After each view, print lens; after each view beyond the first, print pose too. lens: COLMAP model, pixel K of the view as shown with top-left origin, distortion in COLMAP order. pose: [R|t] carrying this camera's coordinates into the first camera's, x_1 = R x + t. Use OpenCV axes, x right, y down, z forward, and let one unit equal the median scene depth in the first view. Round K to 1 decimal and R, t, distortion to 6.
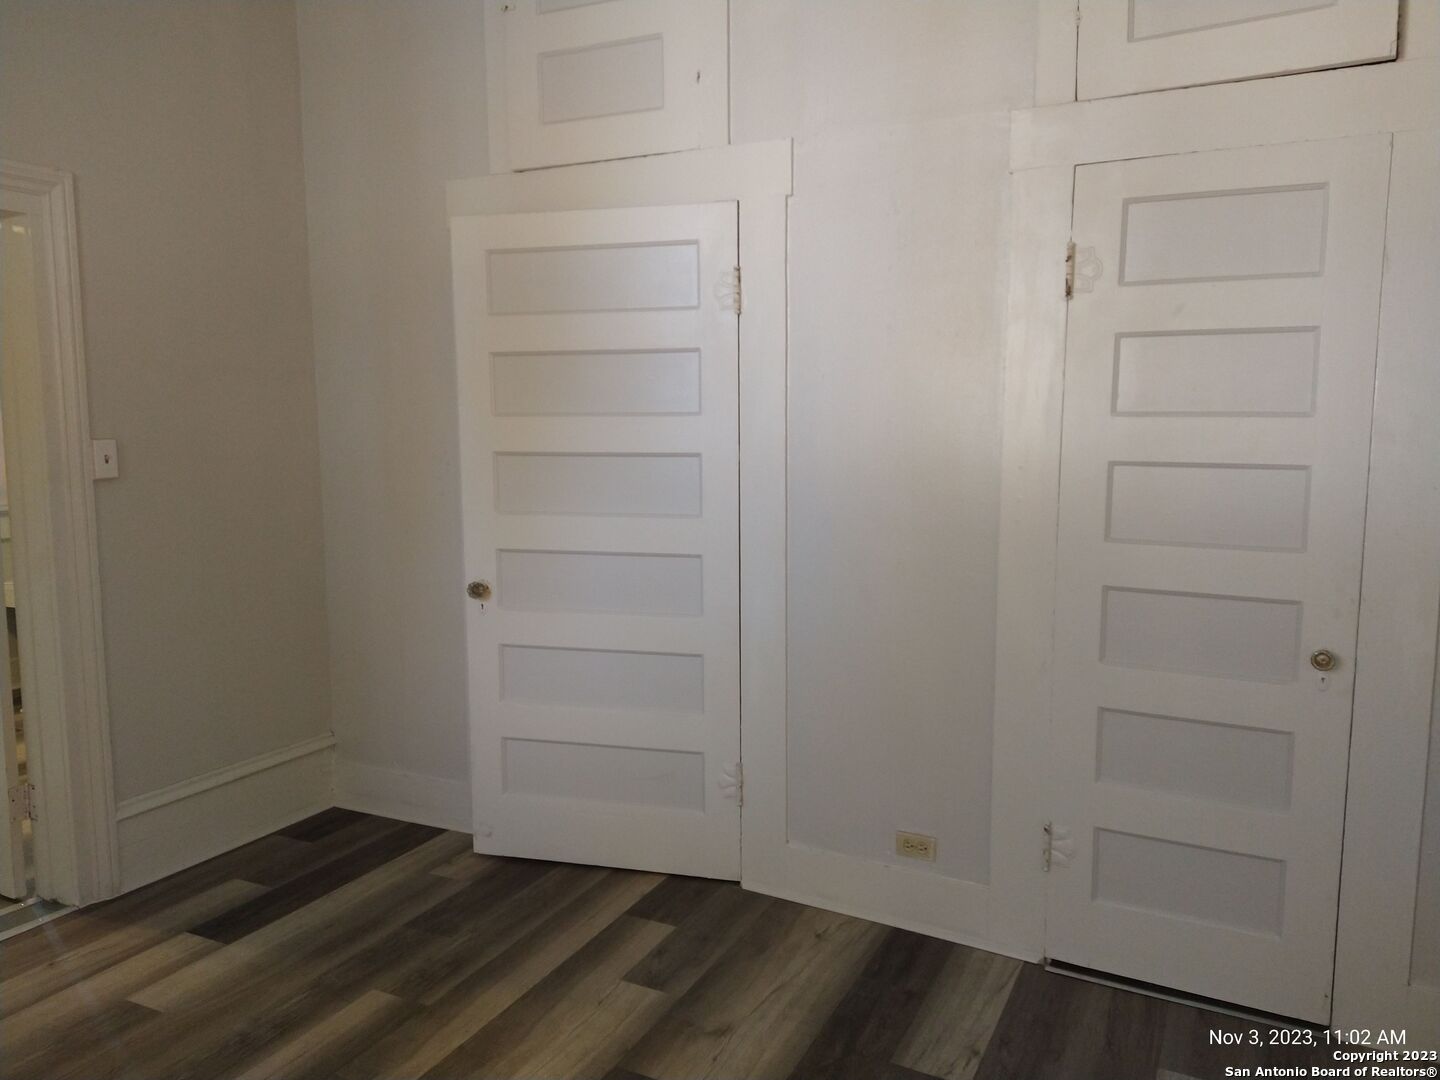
lens RADIAL K [[1084.6, 0, 716.0], [0, 1084.6, 549.0], [0, 0, 1]] dist [0.076999, -0.078071]
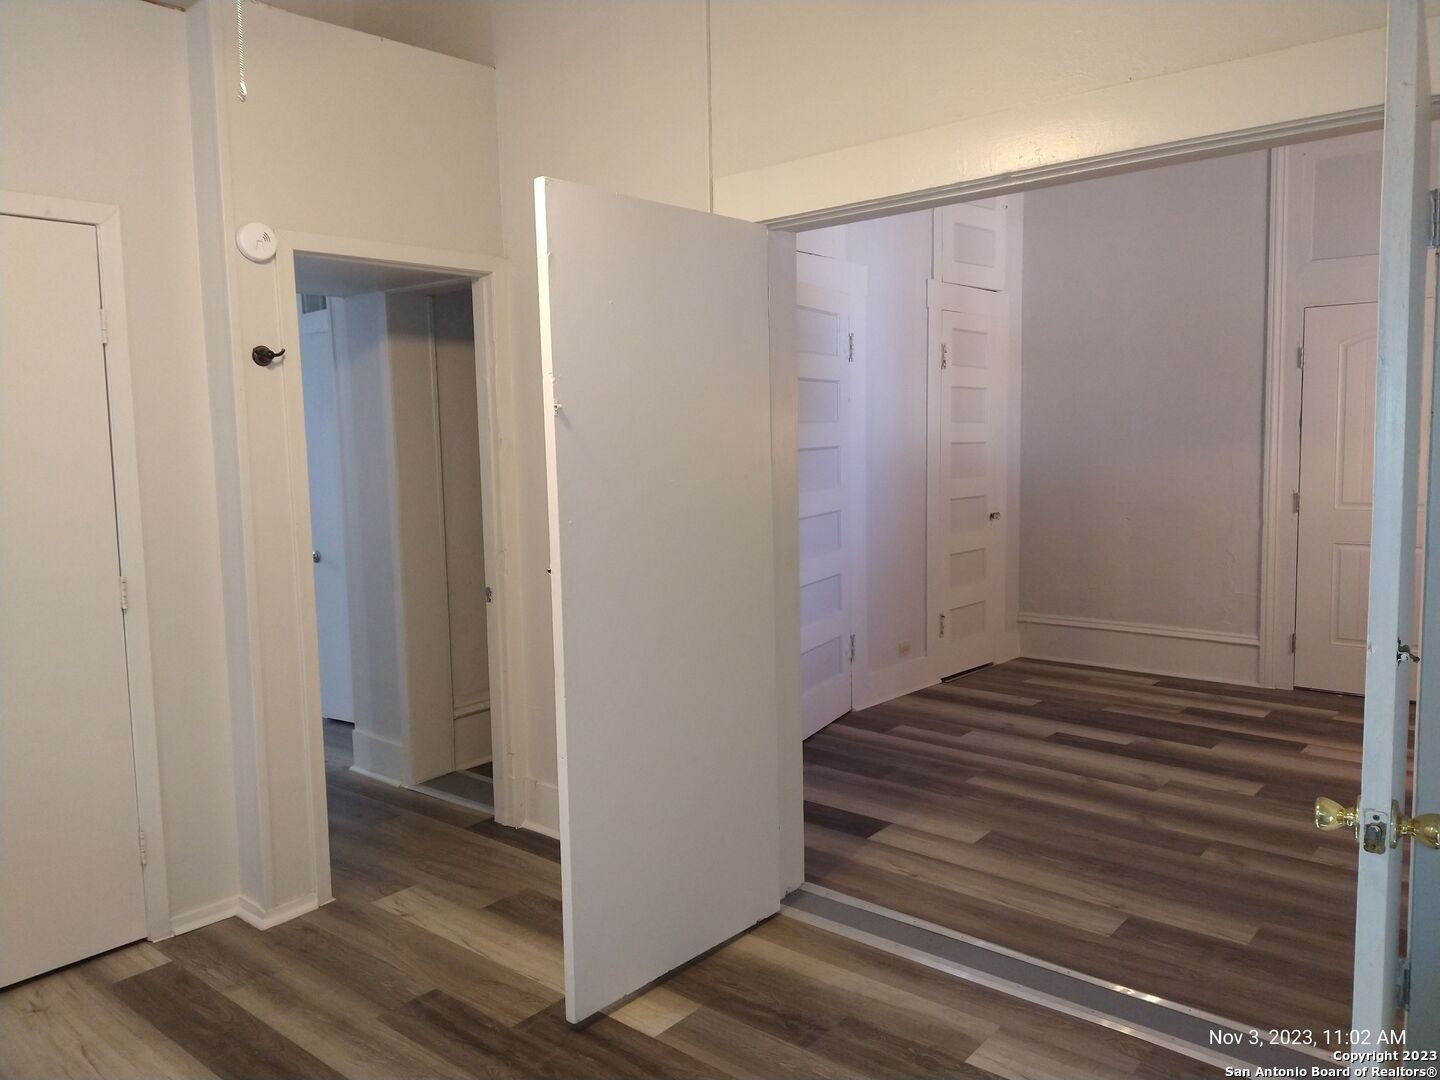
lens RADIAL K [[1084.6, 0, 706.4], [0, 1084.6, 546.5], [0, 0, 1]] dist [0.076999, -0.078071]
pose [[0.221500, -0.103197, 0.969685, -1.793454], [0.143771, 0.986974, 0.072196, -0.094032], [-0.964504, 0.123421, 0.233452, 0.912785]]
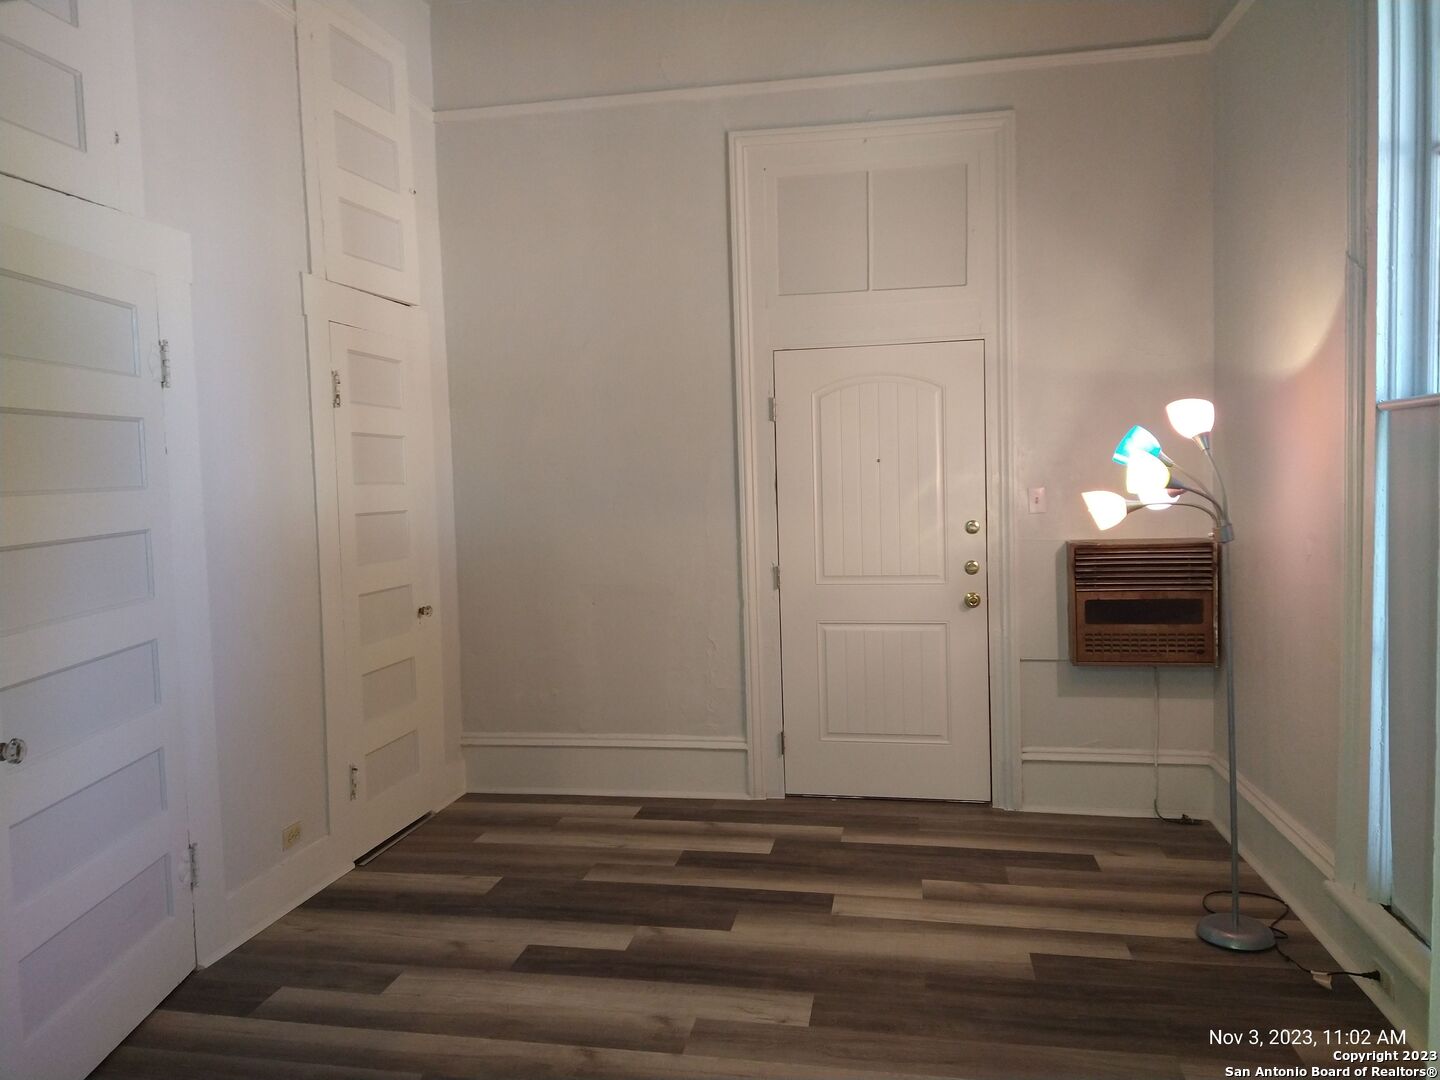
lens RADIAL K [[1084.6, 0, 732.8], [0, 1084.6, 539.6], [0, 0, 1]] dist [0.076999, -0.078071]
pose [[-0.304278, -0.053161, 0.951099, -1.182002], [0.145583, 0.984117, 0.101582, -0.113045], [-0.941393, 0.169373, -0.291706, 0.880809]]
